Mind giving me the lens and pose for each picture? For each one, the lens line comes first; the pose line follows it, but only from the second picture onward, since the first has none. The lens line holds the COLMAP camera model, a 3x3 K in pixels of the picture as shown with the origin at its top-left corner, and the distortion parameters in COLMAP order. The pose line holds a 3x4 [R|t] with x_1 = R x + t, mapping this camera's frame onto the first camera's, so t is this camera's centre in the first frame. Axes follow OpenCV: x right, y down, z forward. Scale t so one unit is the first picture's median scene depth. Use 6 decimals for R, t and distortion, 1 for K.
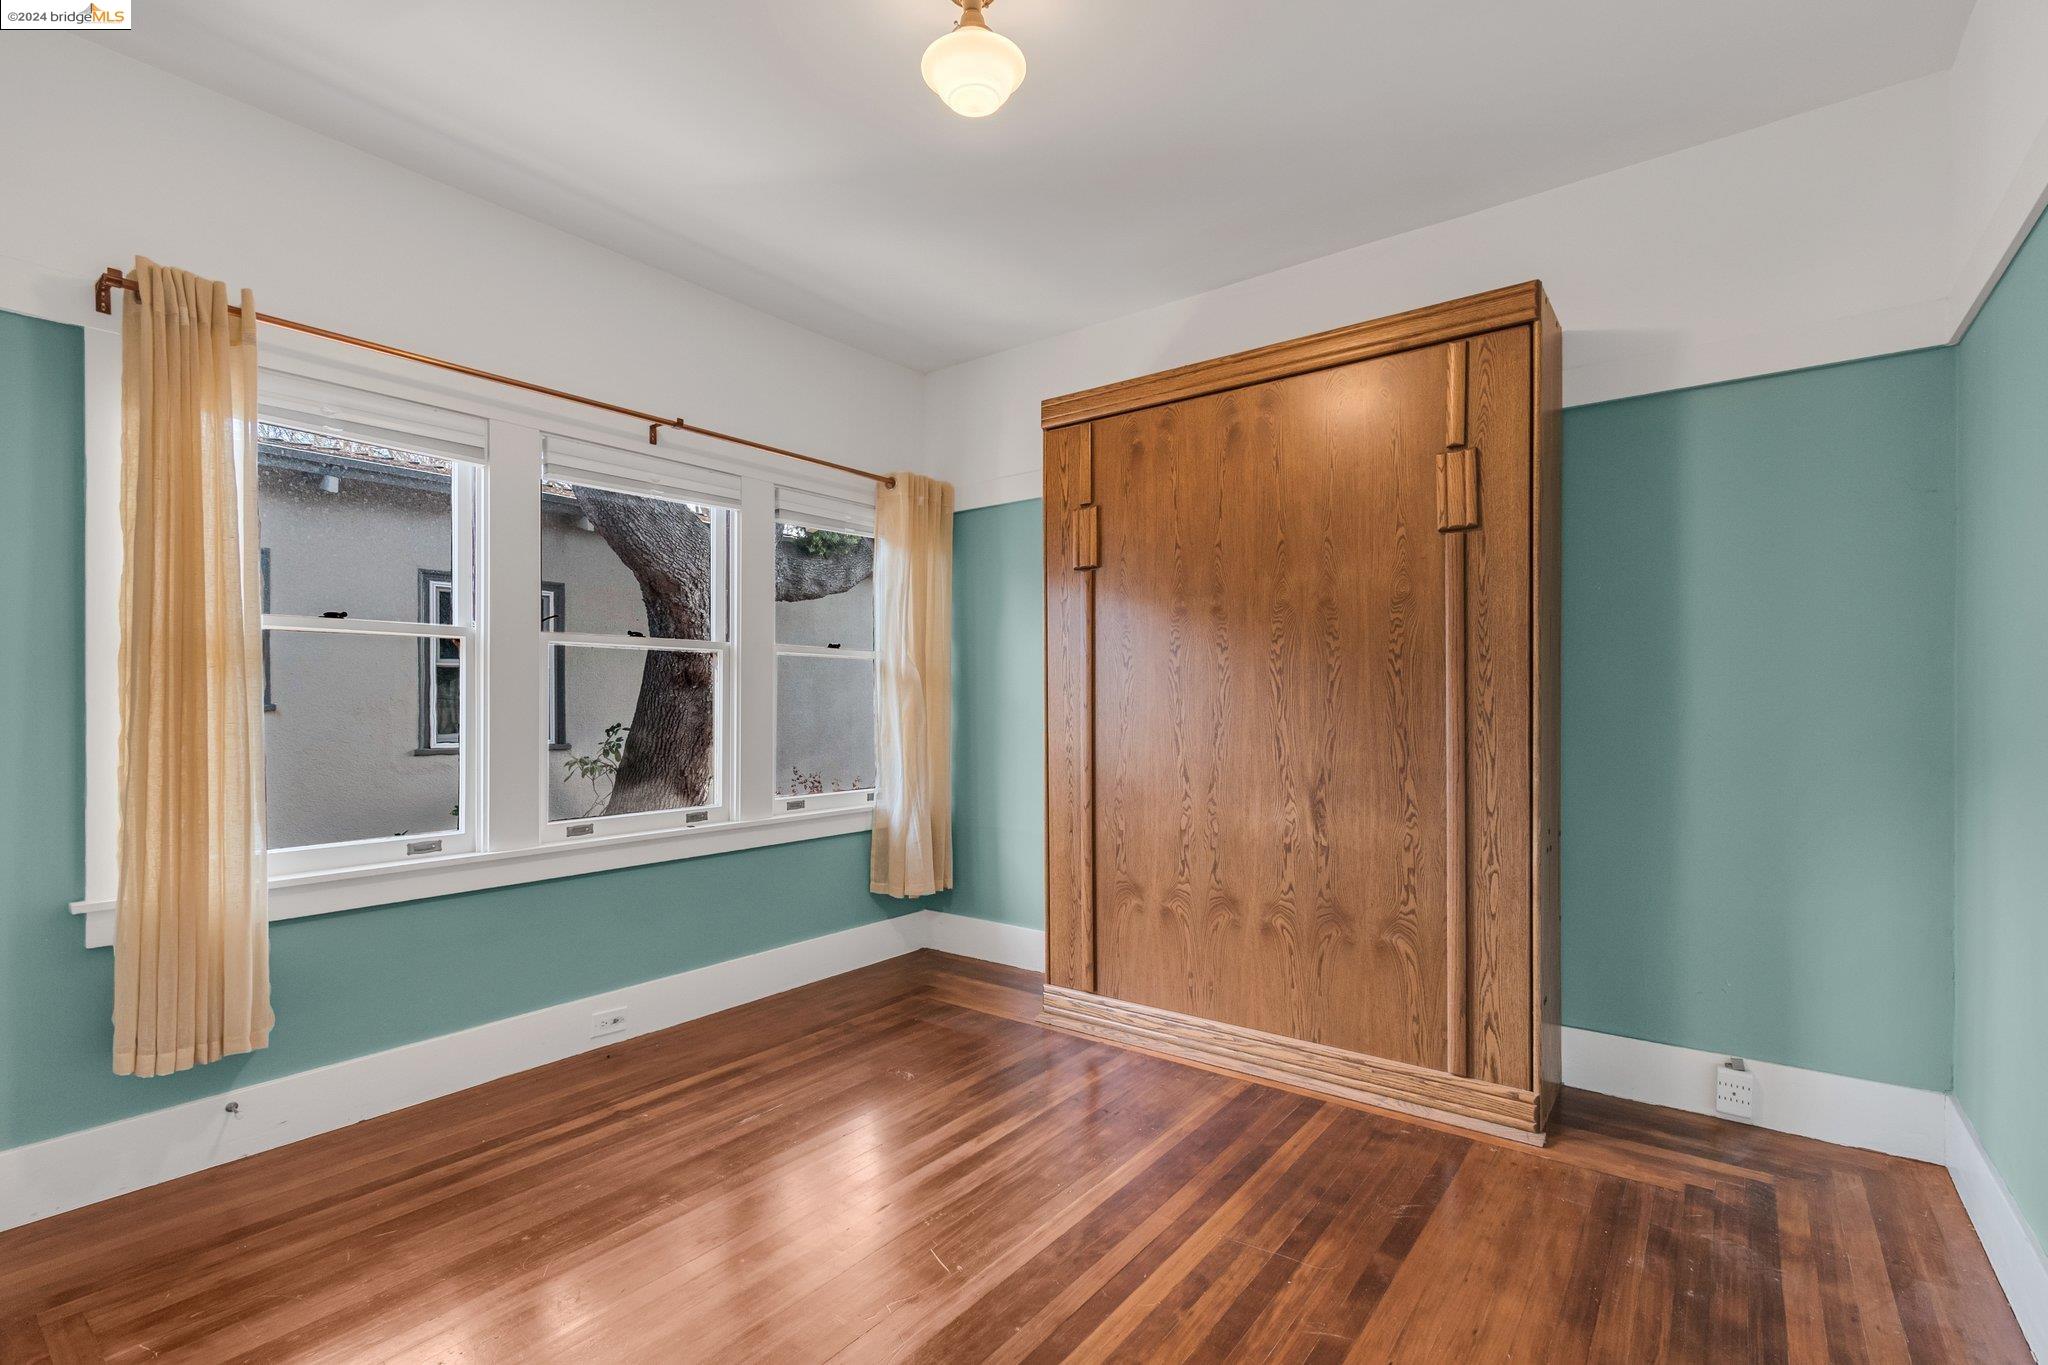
lens RADIAL K [[915.4, 0, 1031.1], [0, 915.4, 689.6], [0, 0, 1]] dist [0.003556, -0.001408]
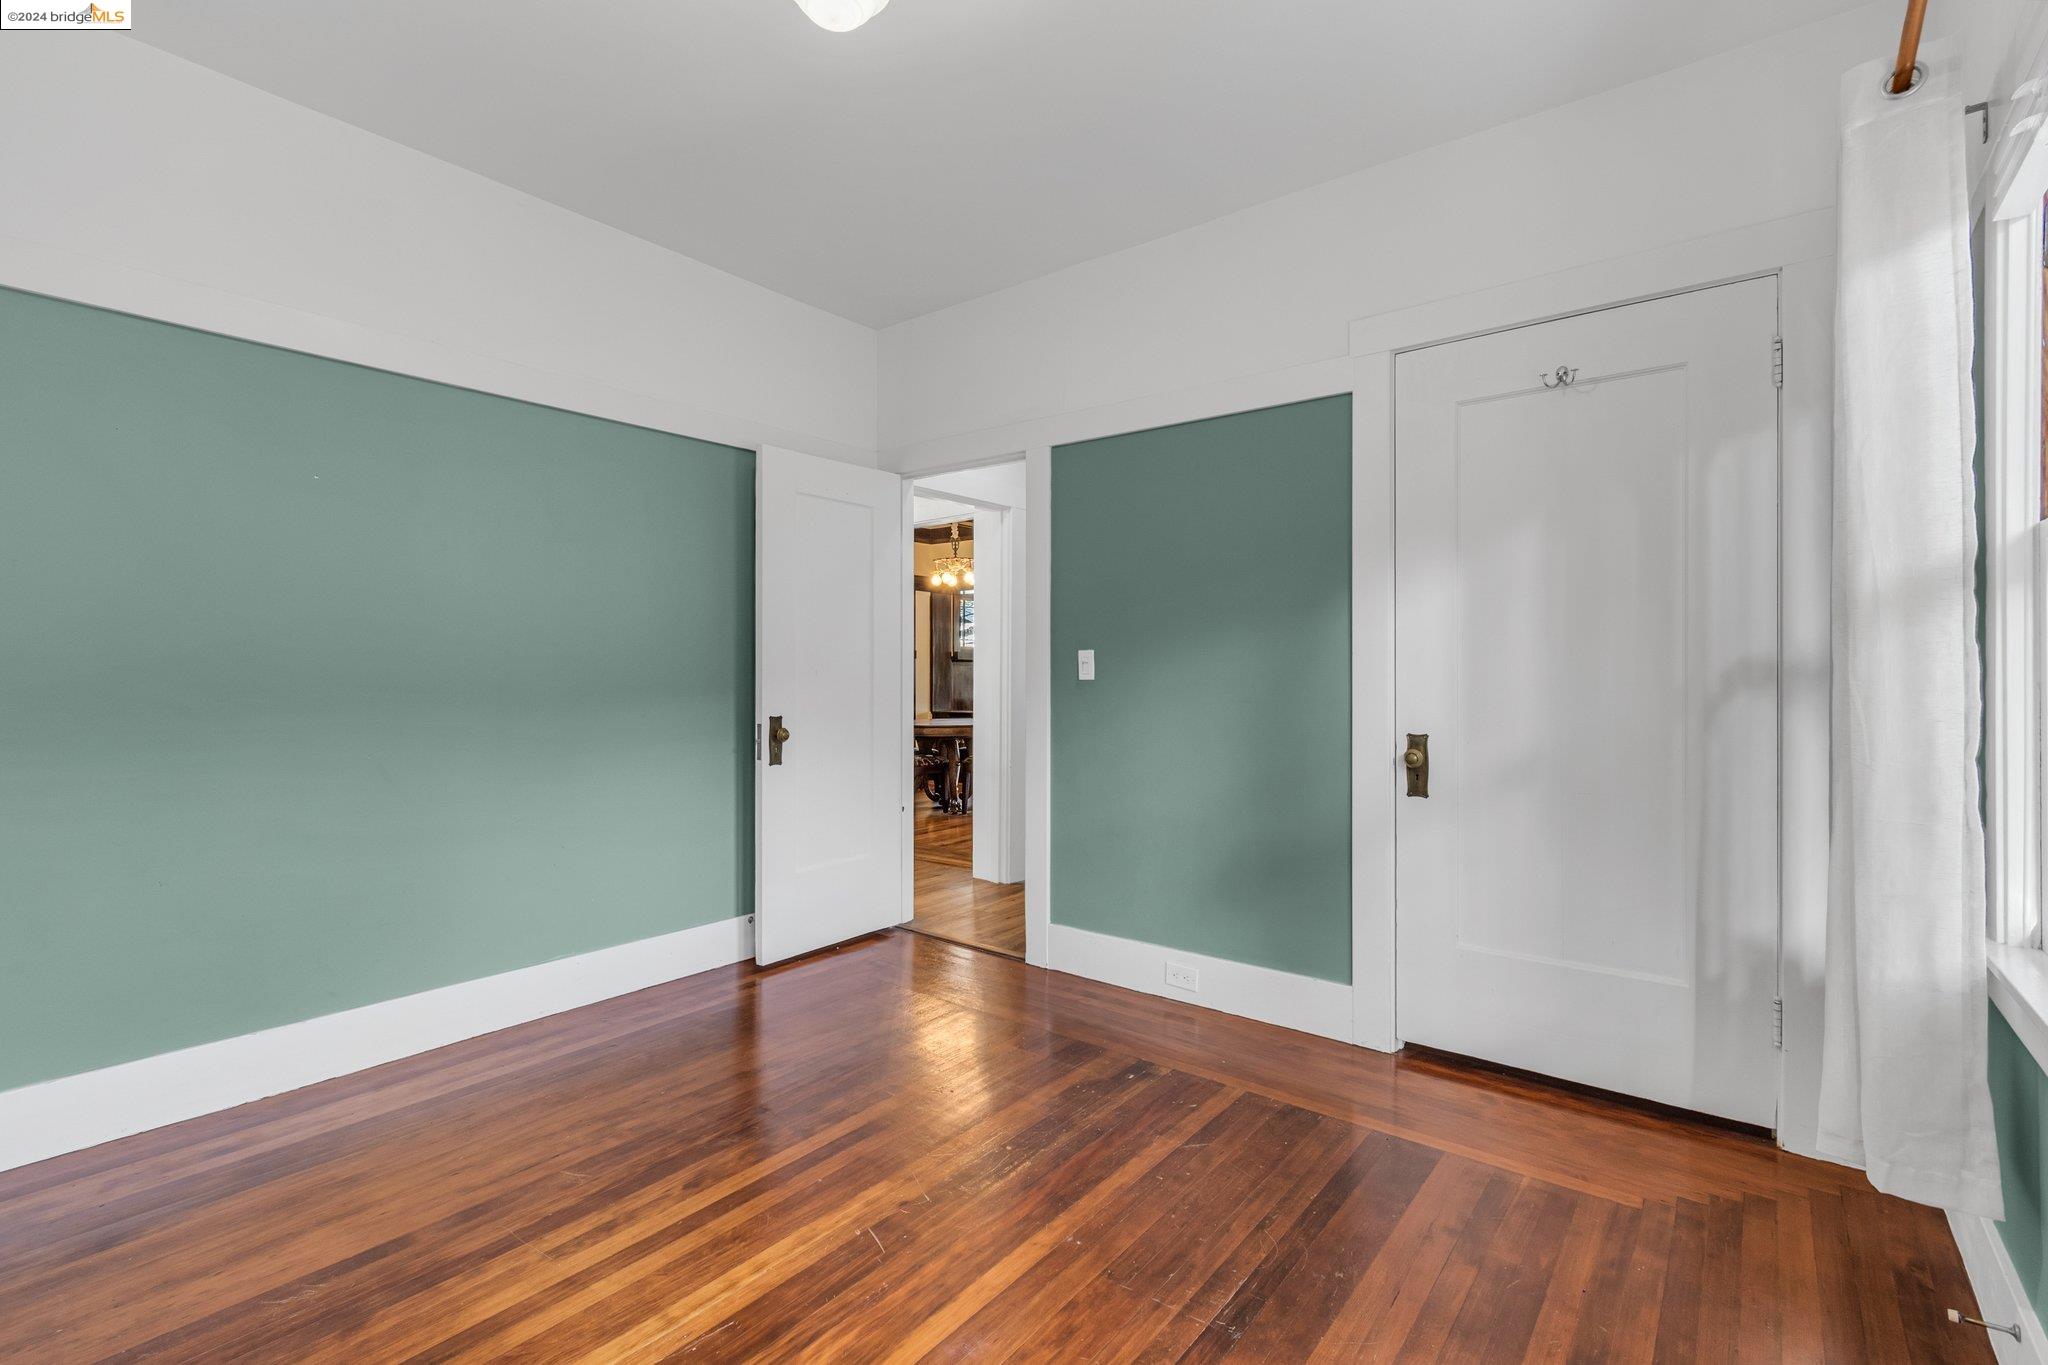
lens RADIAL K [[915.4, 0, 1026.8], [0, 915.4, 673.9], [0, 0, 1]] dist [0.003556, -0.001408]
pose [[-0.999807, -0.002232, 0.019529, -0.264819], [-0.002347, 0.999980, -0.005850, 0.025156], [-0.019515, -0.005895, -0.999792, 1.880874]]
